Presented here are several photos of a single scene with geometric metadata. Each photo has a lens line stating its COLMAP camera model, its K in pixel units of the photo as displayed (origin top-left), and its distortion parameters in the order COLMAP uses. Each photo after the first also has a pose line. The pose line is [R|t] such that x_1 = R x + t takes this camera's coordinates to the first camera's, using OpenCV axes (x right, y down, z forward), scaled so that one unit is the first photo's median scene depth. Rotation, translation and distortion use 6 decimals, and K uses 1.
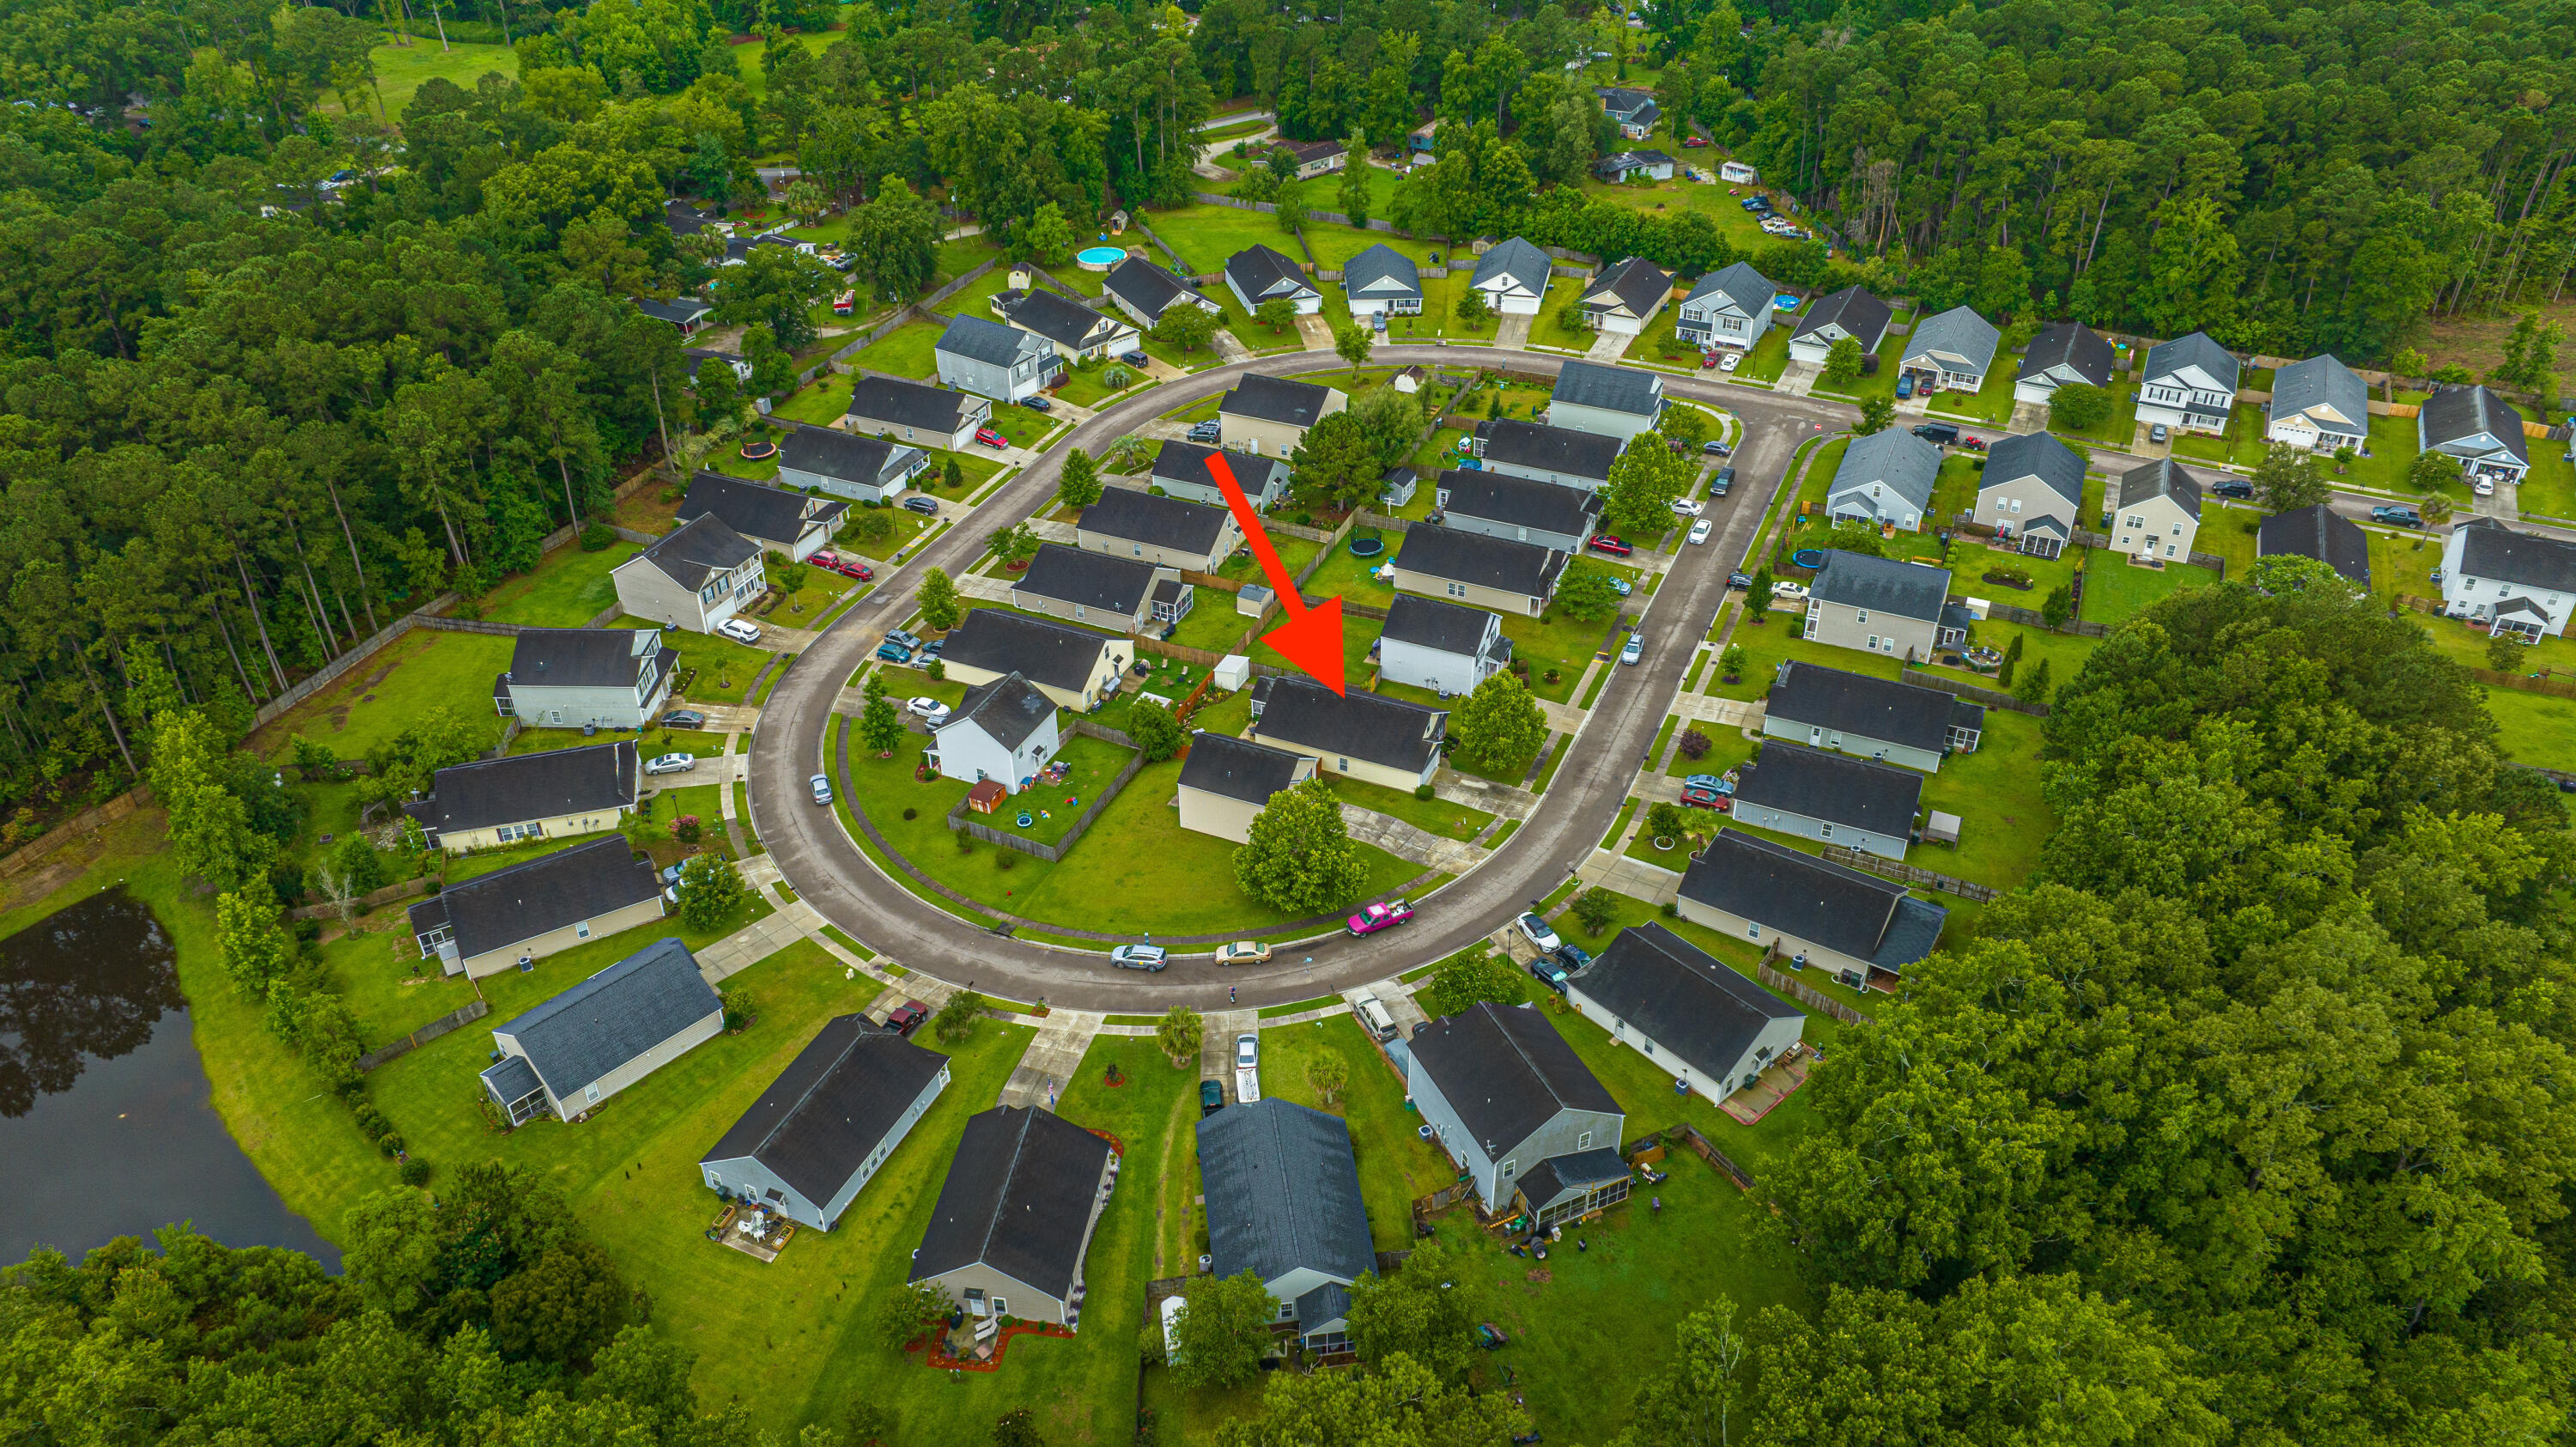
lens RADIAL K [[1808.8, 0, 1288.0], [0, 1808.8, 723.5], [0, 0, 1]] dist [-0.039277, 0.036123]
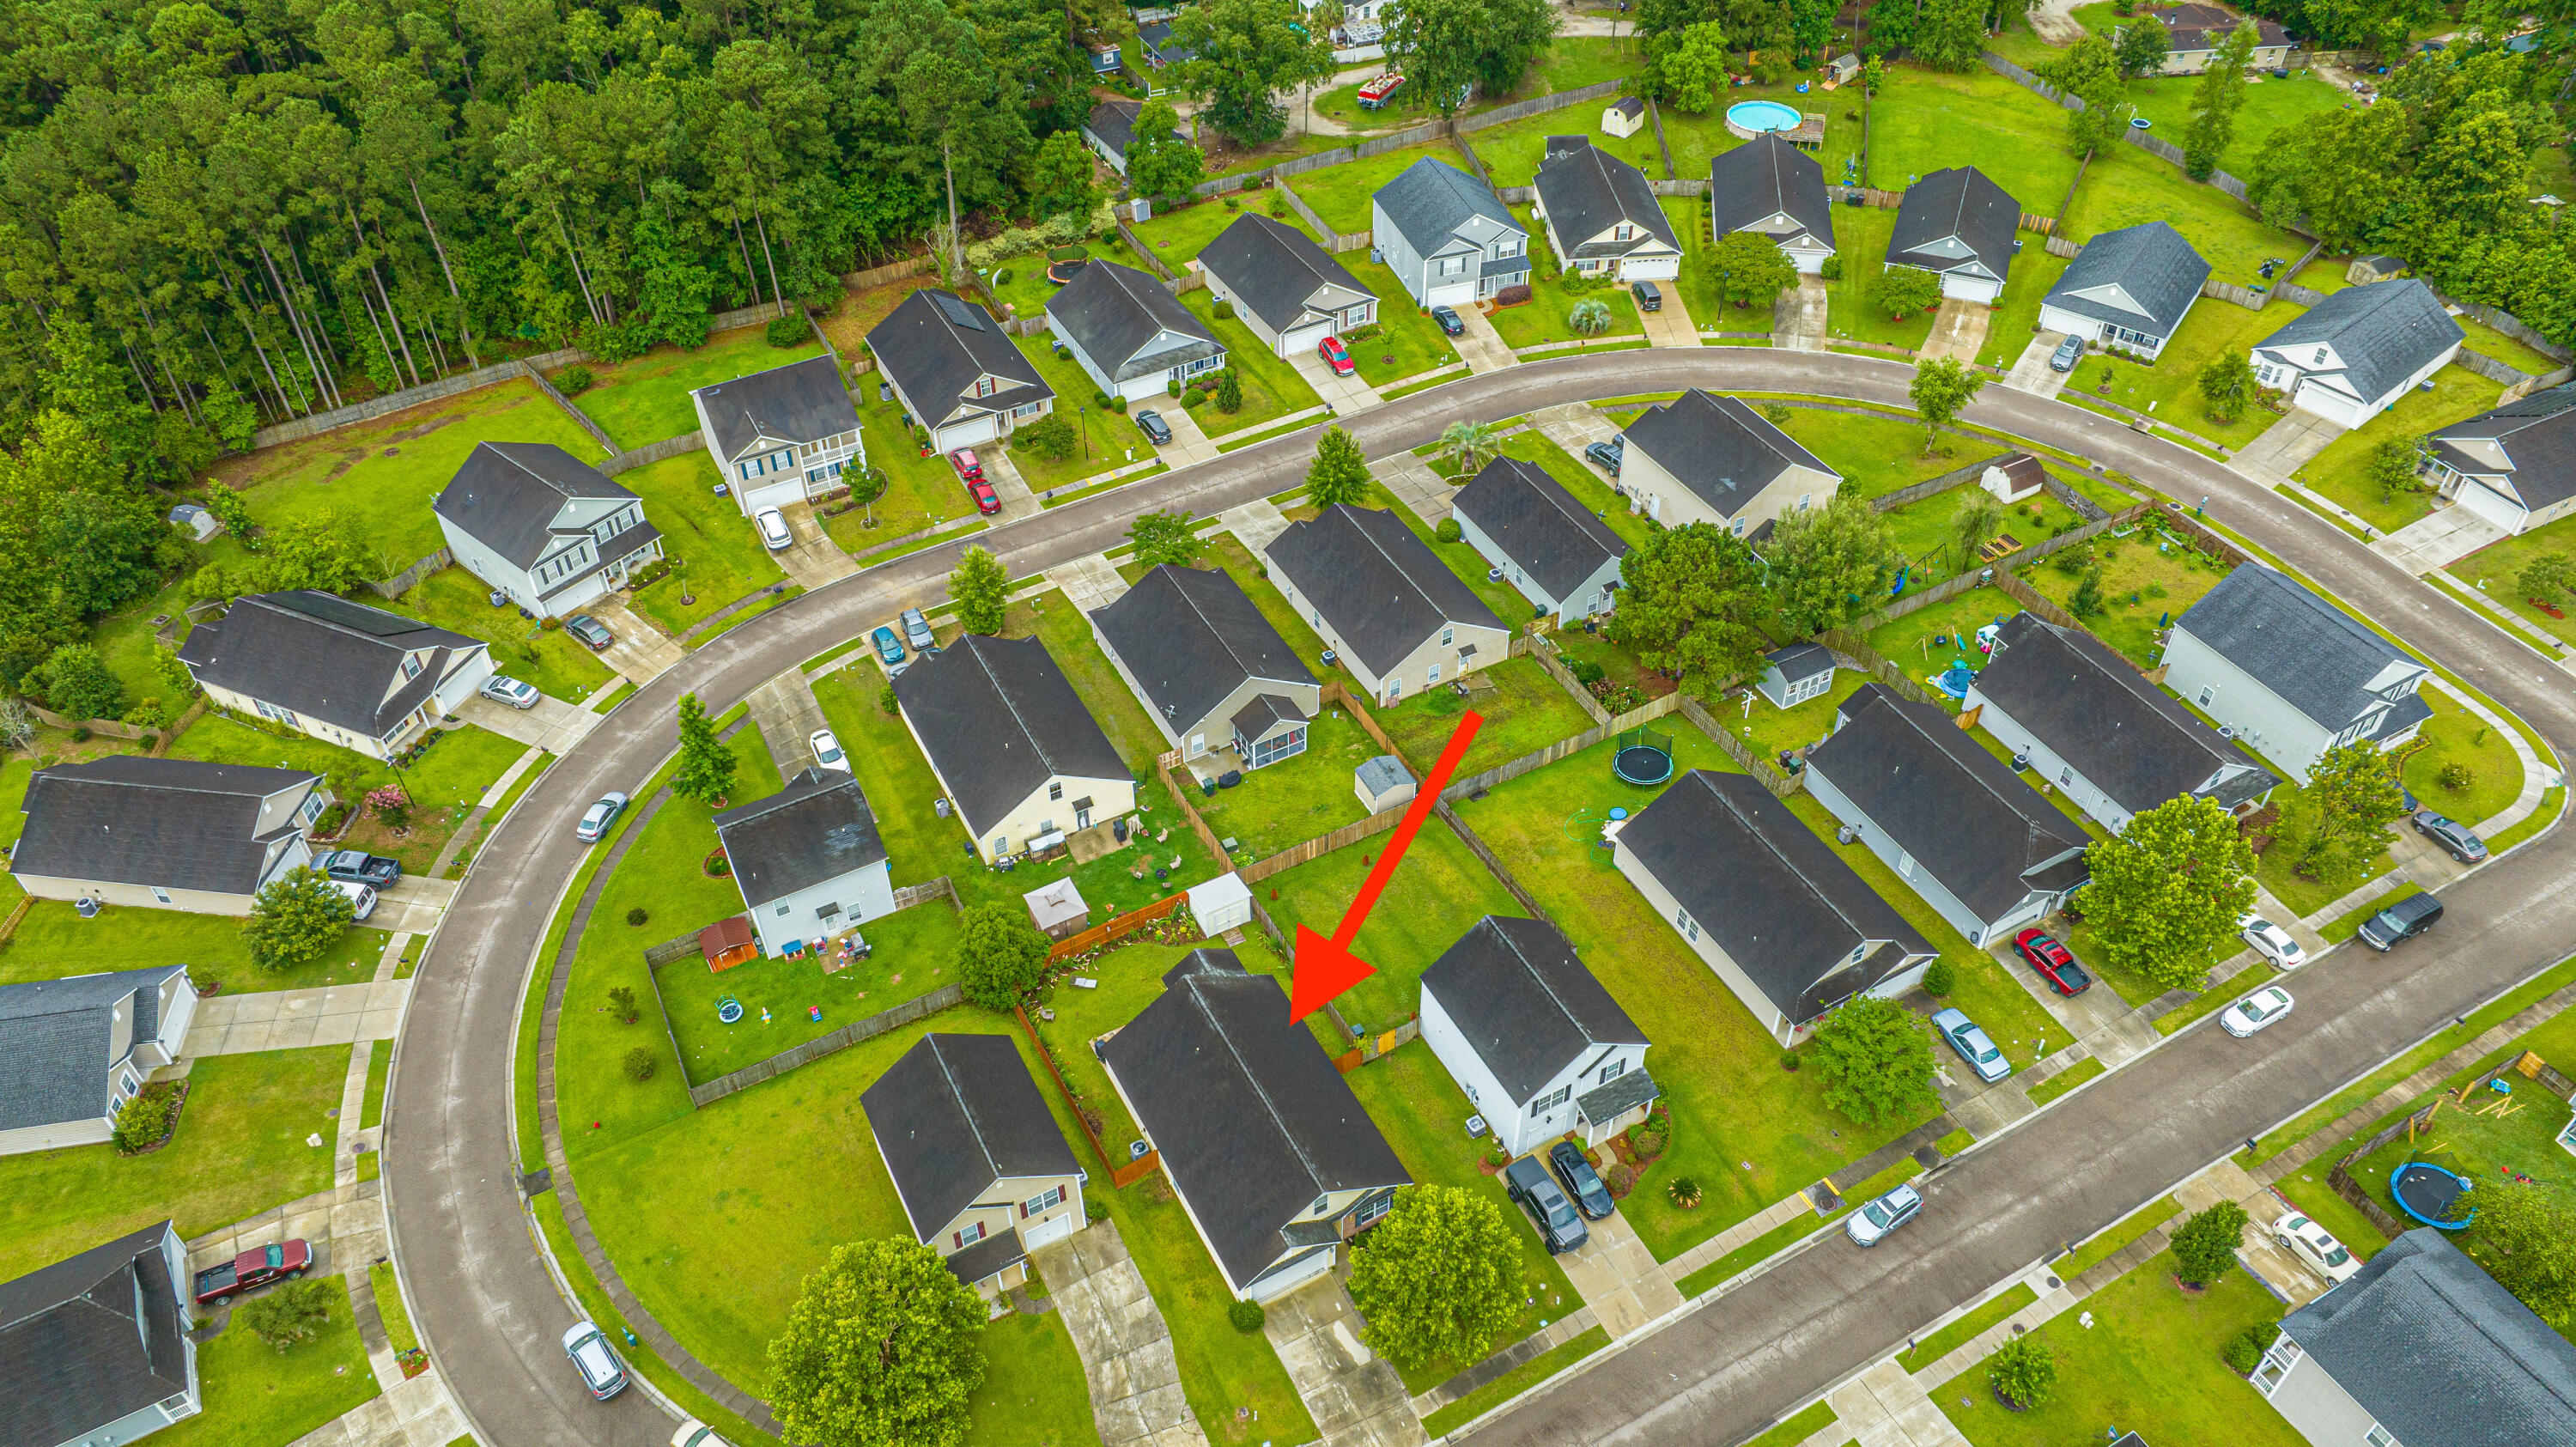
lens RADIAL K [[1808.8, 0, 1288.0], [0, 1808.8, 723.5], [0, 0, 1]] dist [-0.039277, 0.036123]
pose [[0.793958, 0.411245, -0.447781, 0.195322], [-0.338133, 0.910785, 0.236930, -0.196890], [0.505268, -0.036703, 0.862181, 0.416079]]
